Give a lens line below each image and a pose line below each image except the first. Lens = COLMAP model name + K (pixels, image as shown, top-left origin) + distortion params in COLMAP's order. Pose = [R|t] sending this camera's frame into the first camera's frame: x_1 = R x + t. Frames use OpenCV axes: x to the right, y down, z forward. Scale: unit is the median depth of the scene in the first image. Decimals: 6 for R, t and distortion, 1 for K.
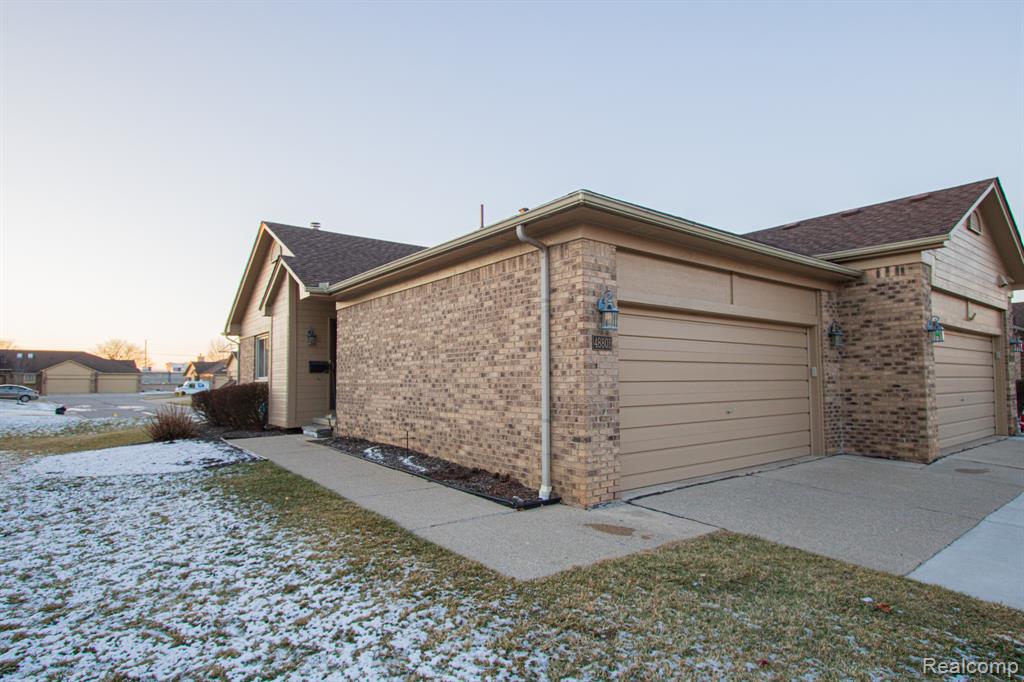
lens RADIAL K [[530.9, 0, 508.0], [0, 530.9, 344.6], [0, 0, 1]] dist [-0.000118, 0.000210]
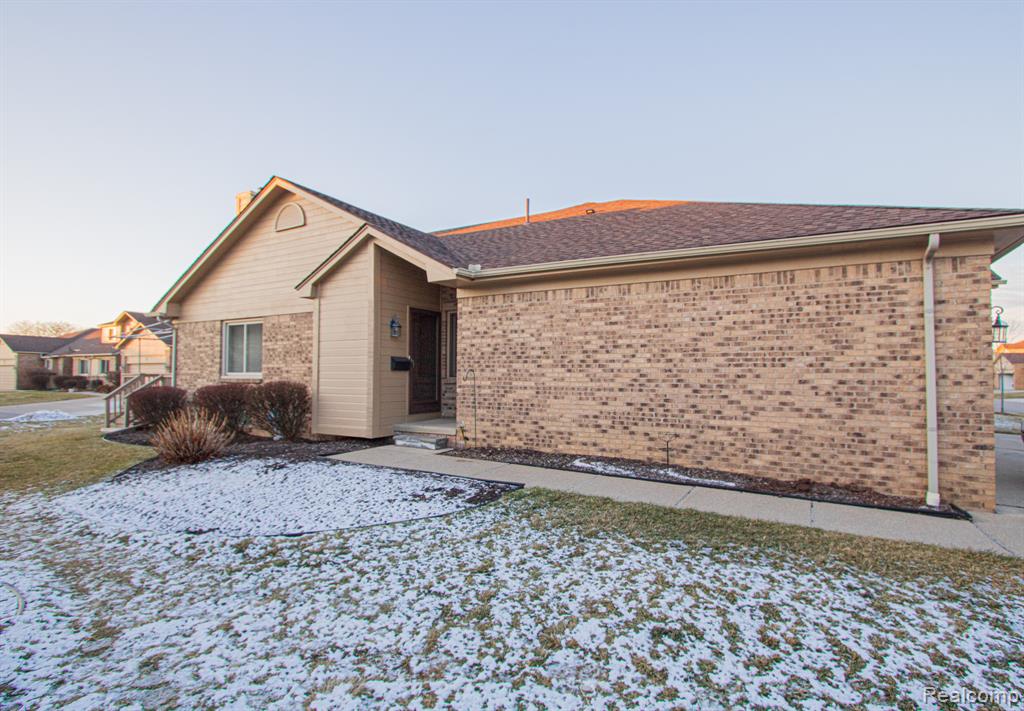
lens RADIAL K [[485.7, 0, 519.1], [0, 485.7, 354.8], [0, 0, 1]] dist [-0.005865, -0.000244]
pose [[0.914786, 0.029635, 0.402850, -0.785347], [-0.039779, 0.999067, 0.016834, 0.012347], [-0.401975, -0.031424, 0.915111, 0.361323]]
